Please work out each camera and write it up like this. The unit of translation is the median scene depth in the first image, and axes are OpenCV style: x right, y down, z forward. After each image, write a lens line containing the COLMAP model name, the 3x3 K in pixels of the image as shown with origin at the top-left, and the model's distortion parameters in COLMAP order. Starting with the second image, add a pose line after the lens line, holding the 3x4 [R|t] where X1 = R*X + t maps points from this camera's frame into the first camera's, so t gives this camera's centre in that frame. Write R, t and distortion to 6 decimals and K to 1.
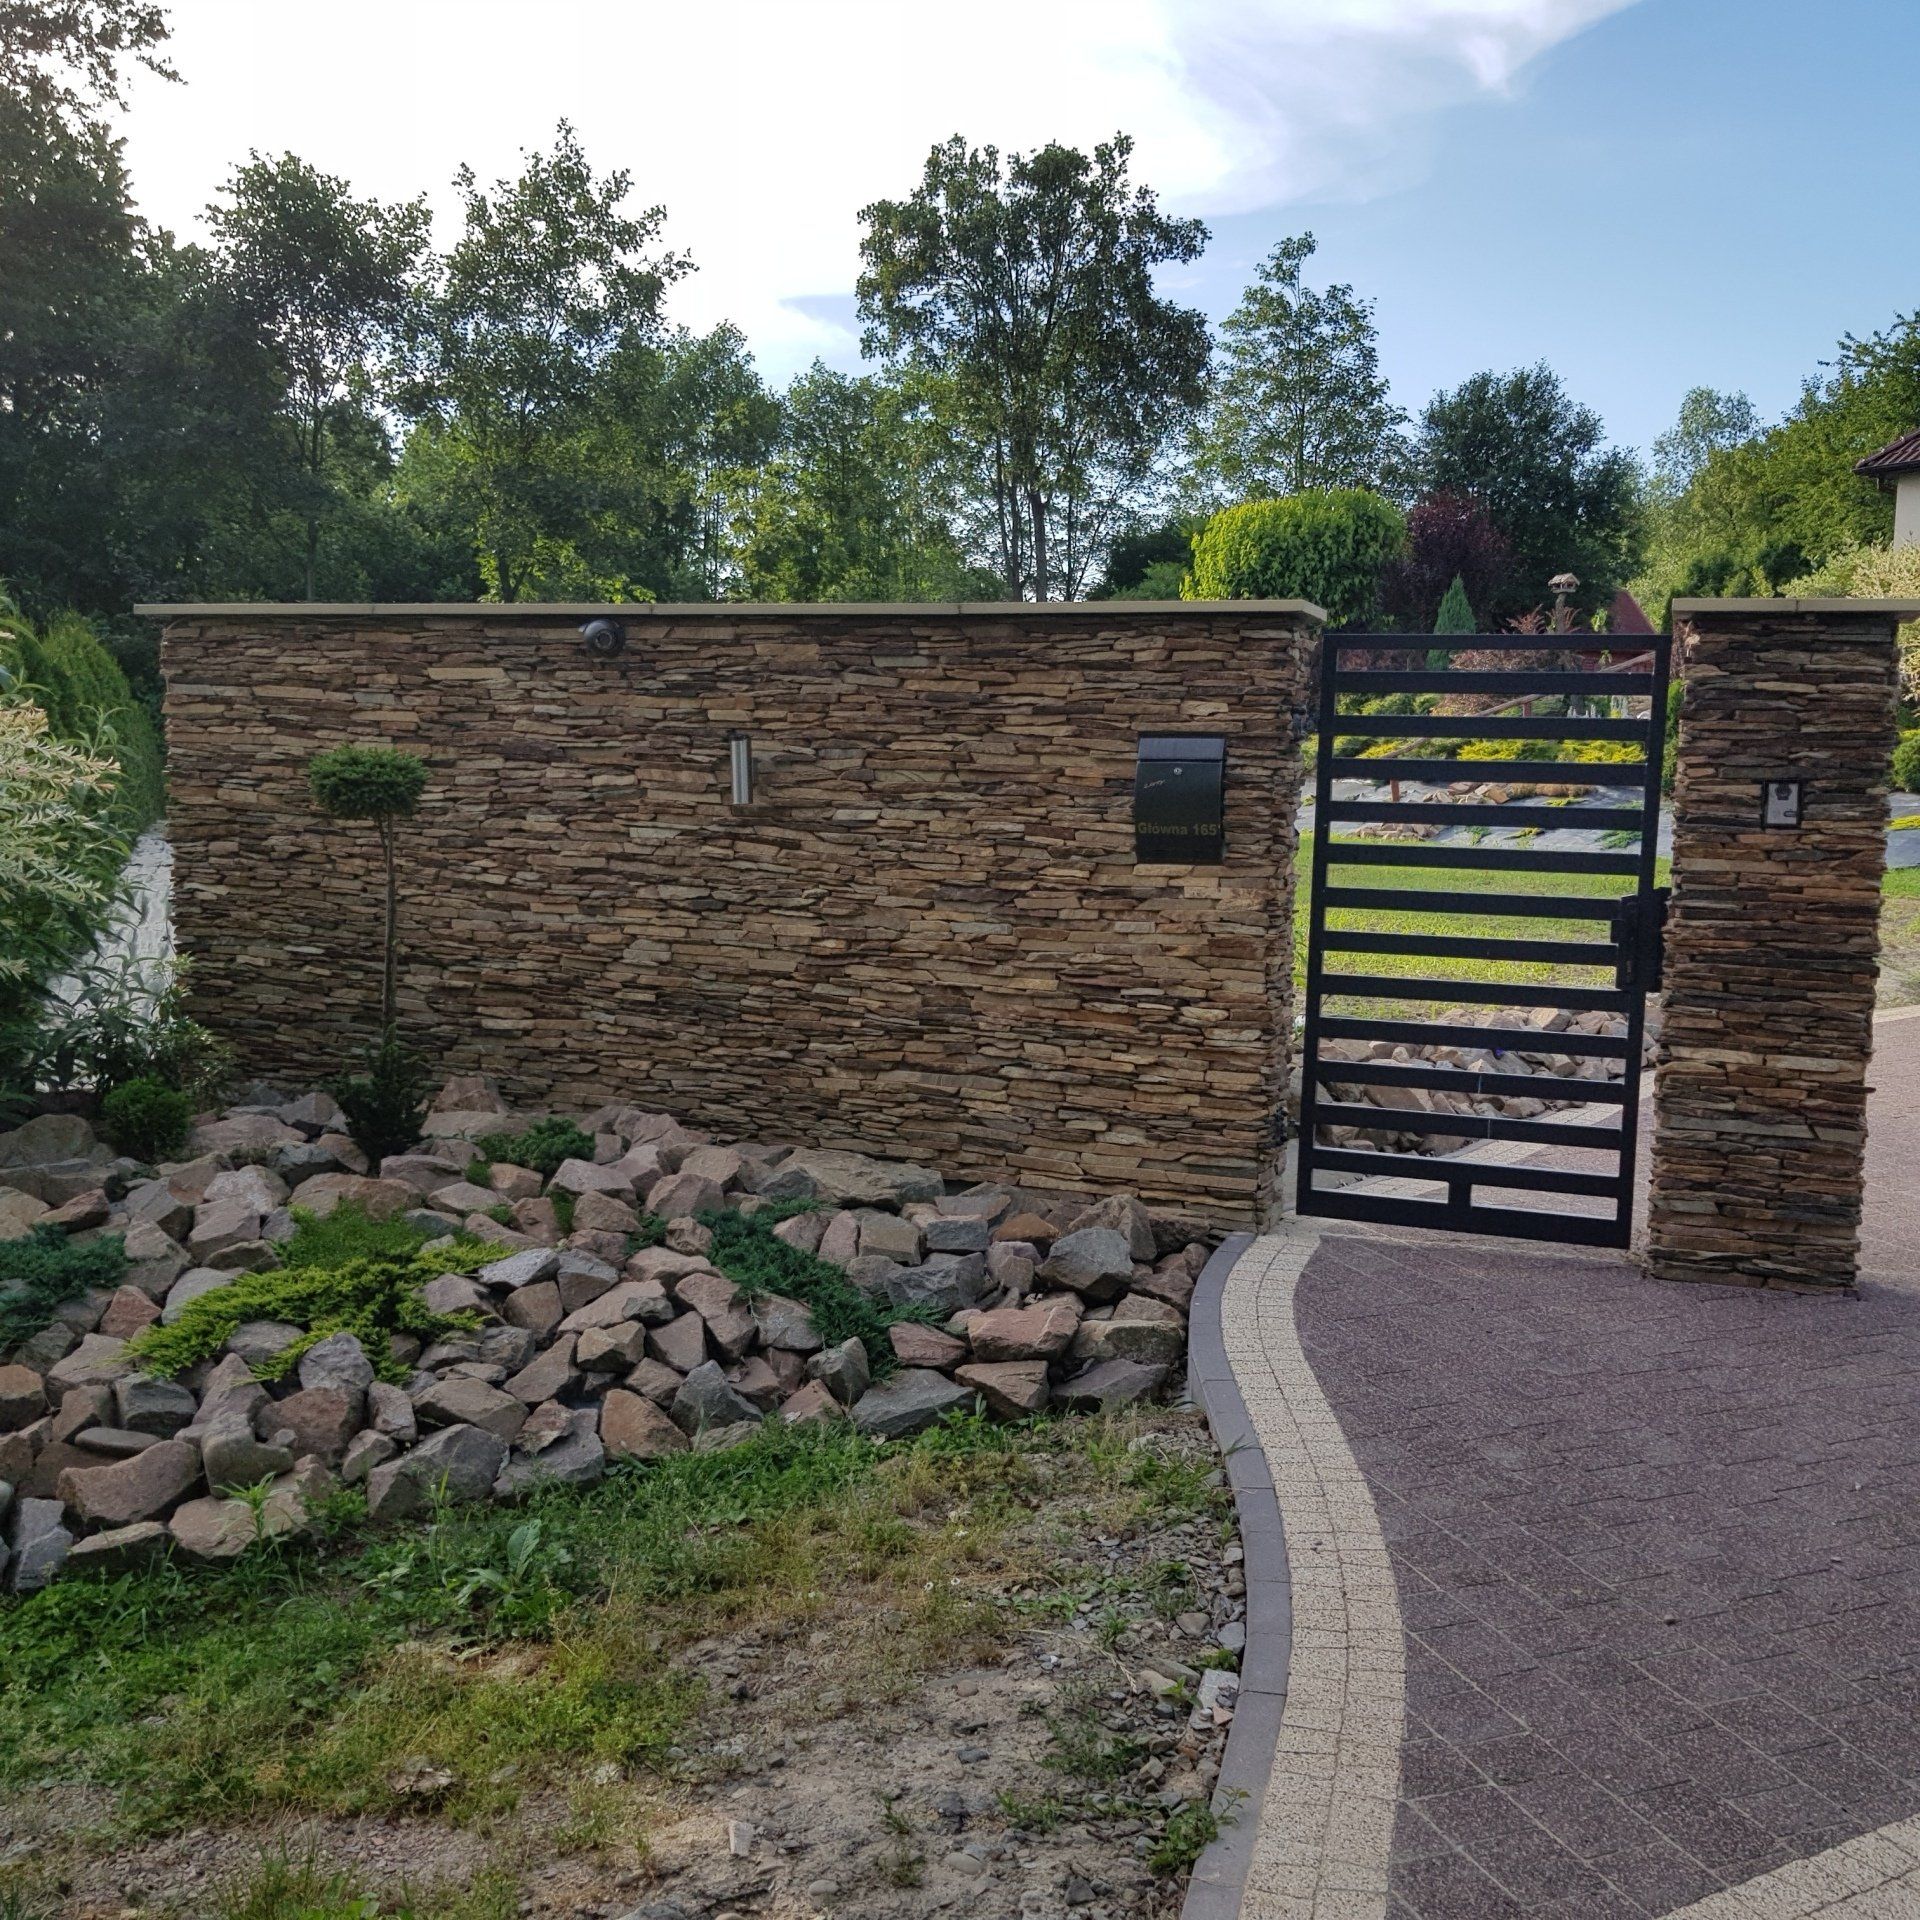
lens RADIAL K [[1962.5, 0, 990.0], [0, 1962.5, 999.7], [0, 0, 1]] dist [0.155678, -0.365975]
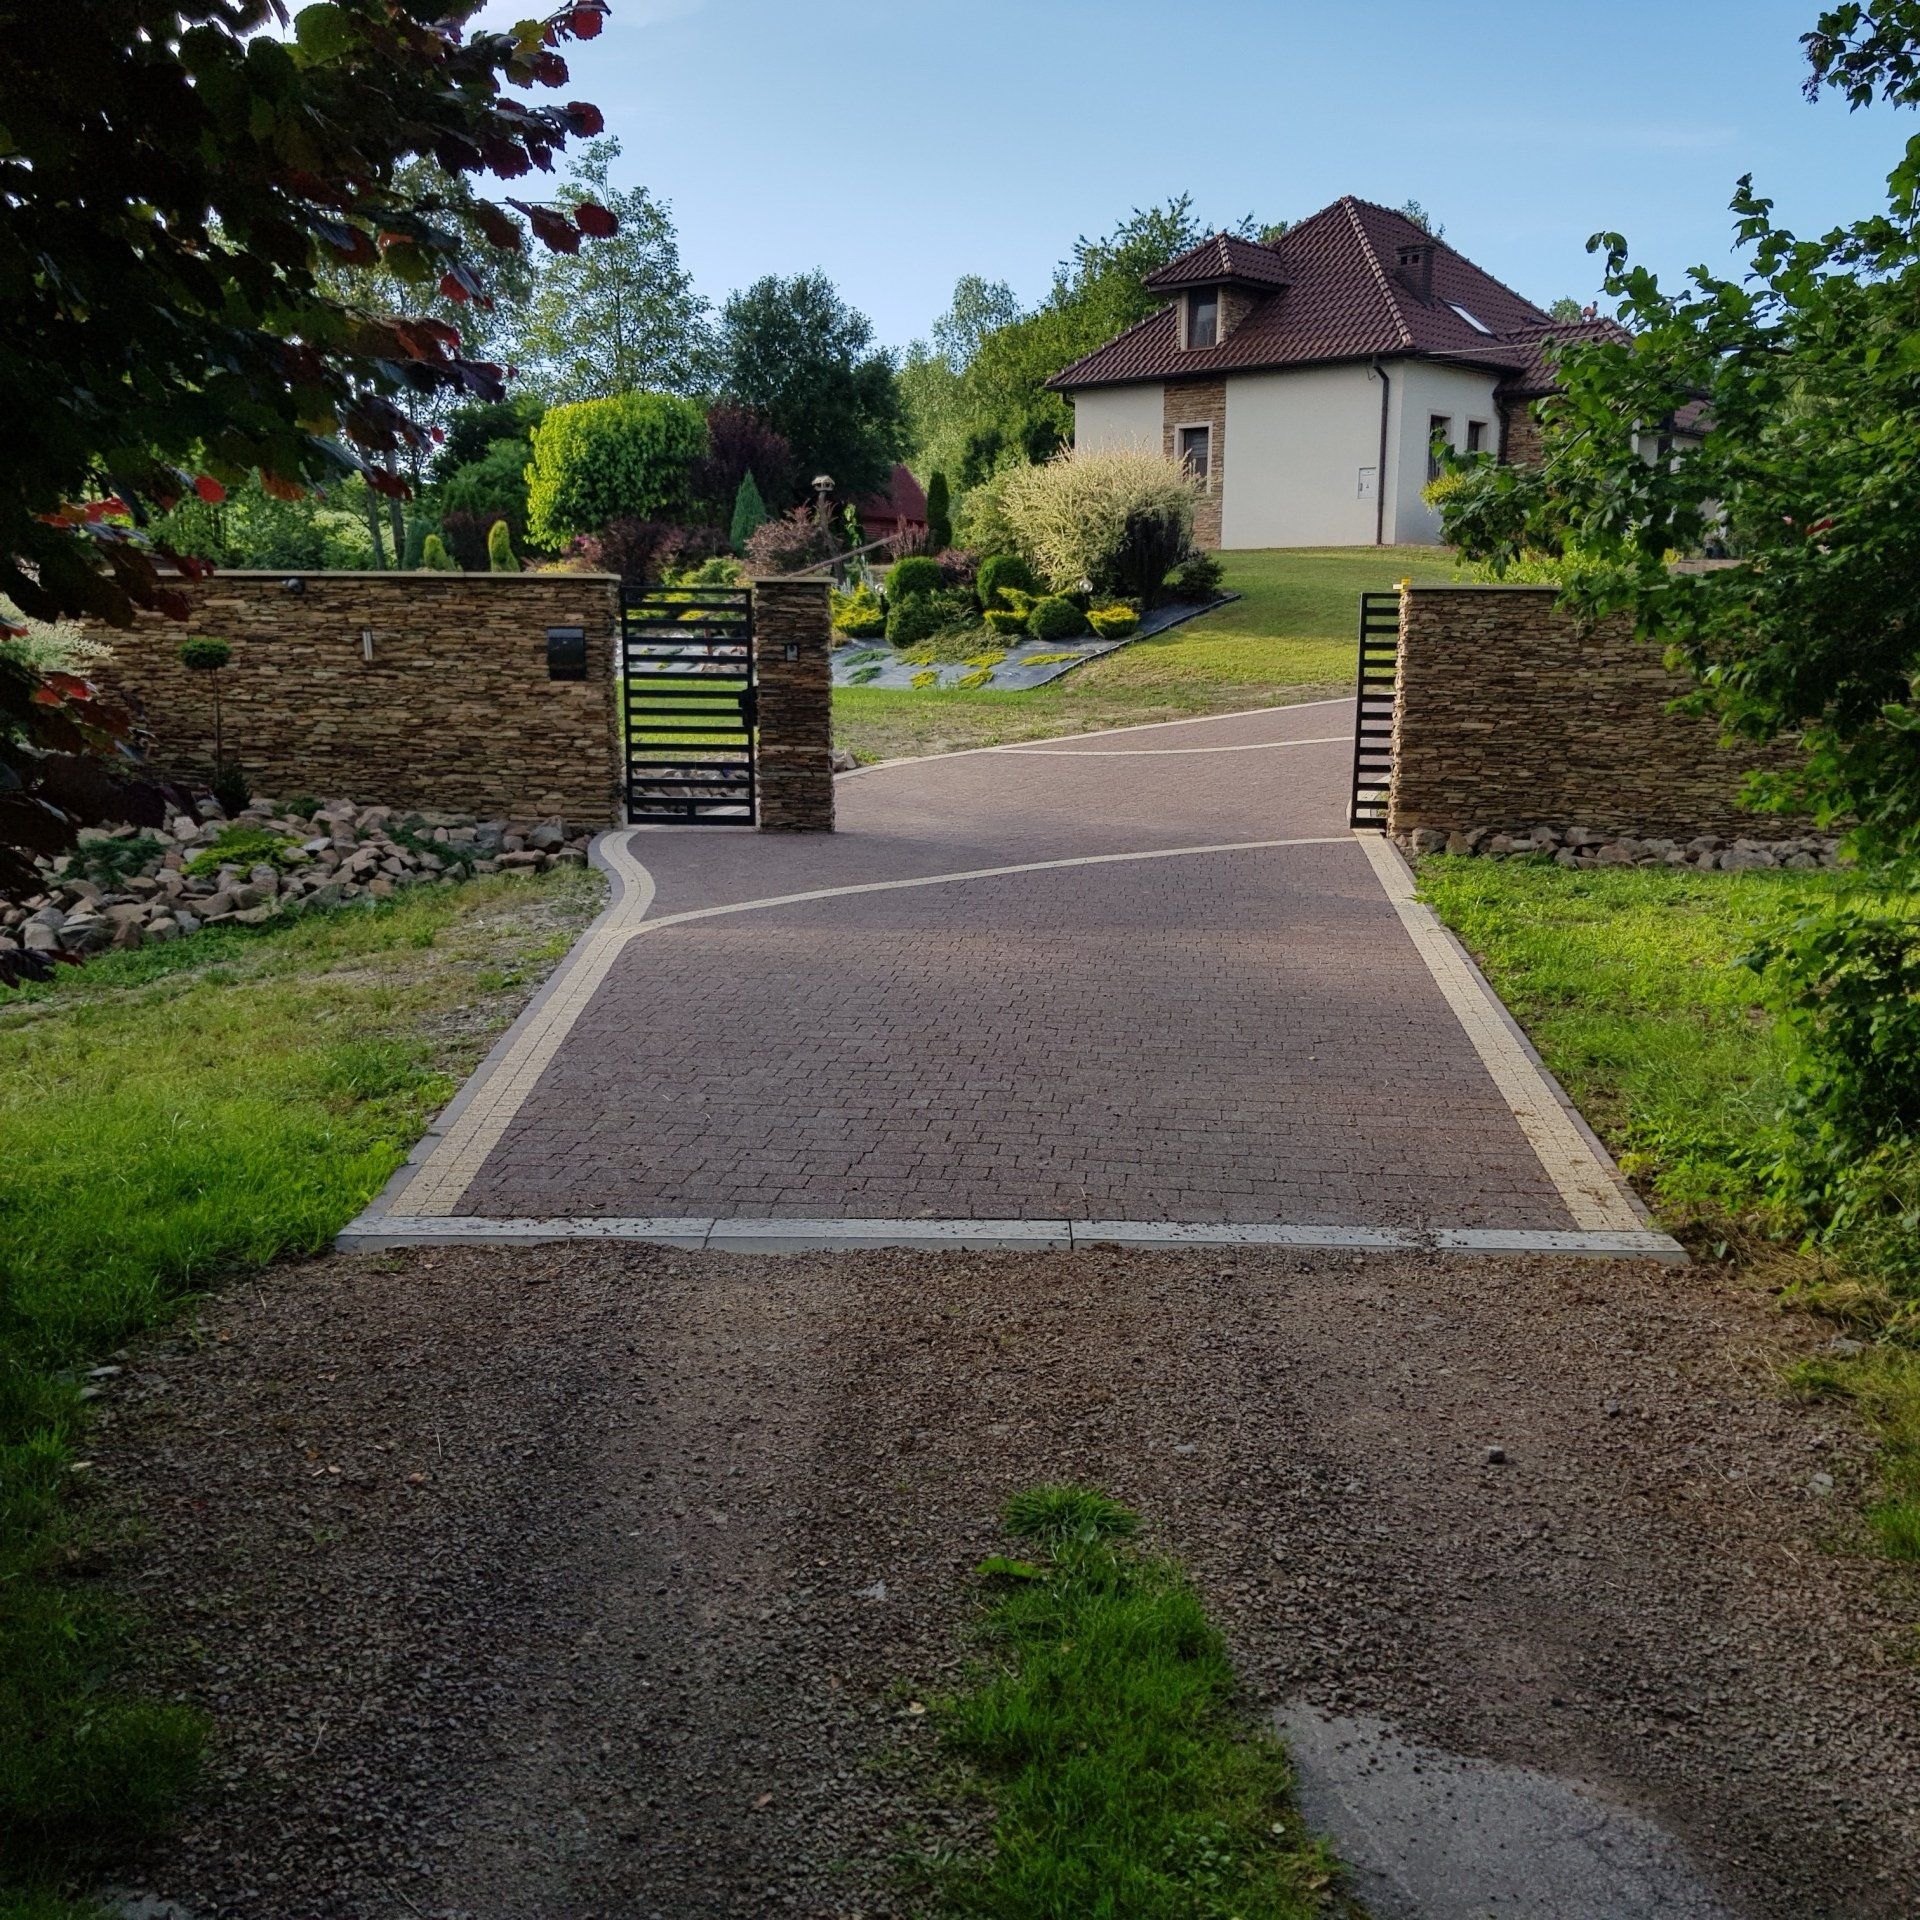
lens RADIAL K [[1962.5, 0, 990.0], [0, 1962.5, 999.7], [0, 0, 1]] dist [0.155678, -0.365975]
pose [[0.948265, -0.078693, 0.307573, -0.183248], [0.055838, 0.995032, 0.082428, 0.142181], [-0.312532, -0.060990, 0.947947, -1.428498]]
